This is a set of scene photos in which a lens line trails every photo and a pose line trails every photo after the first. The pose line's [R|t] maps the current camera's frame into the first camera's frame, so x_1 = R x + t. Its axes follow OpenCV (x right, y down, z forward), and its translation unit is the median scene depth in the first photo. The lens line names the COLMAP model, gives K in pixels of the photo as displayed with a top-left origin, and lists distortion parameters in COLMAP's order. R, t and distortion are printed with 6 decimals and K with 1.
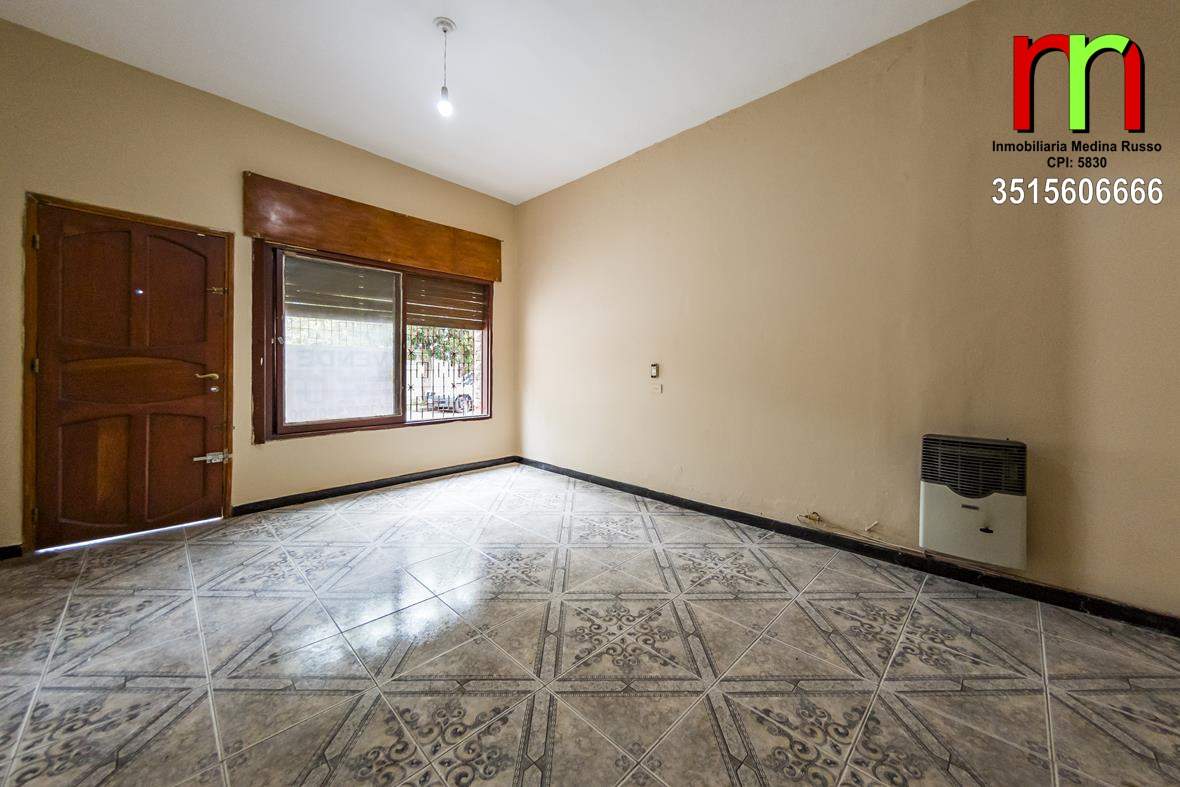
lens RADIAL K [[438.0, 0, 605.6], [0, 438.0, 373.6], [0, 0, 1]] dist [-0.000144, -0.000585]
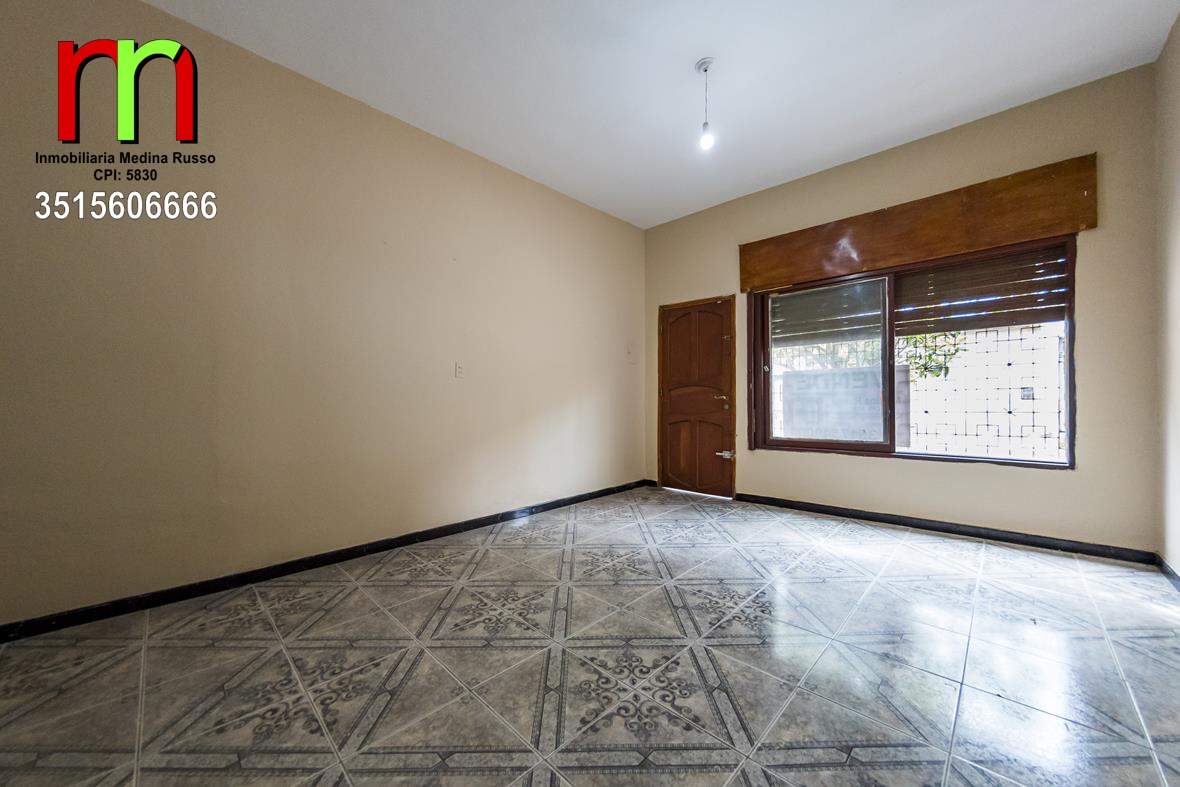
lens RADIAL K [[434.3, 0, 586.5], [0, 434.3, 425.3], [0, 0, 1]] dist [-0.013936, -0.000129]
pose [[-0.043936, 0.054404, -0.997552, 0.544326], [0.002774, 0.998519, 0.054335, 0.015244], [0.999031, -0.000380, -0.044022, 0.592438]]
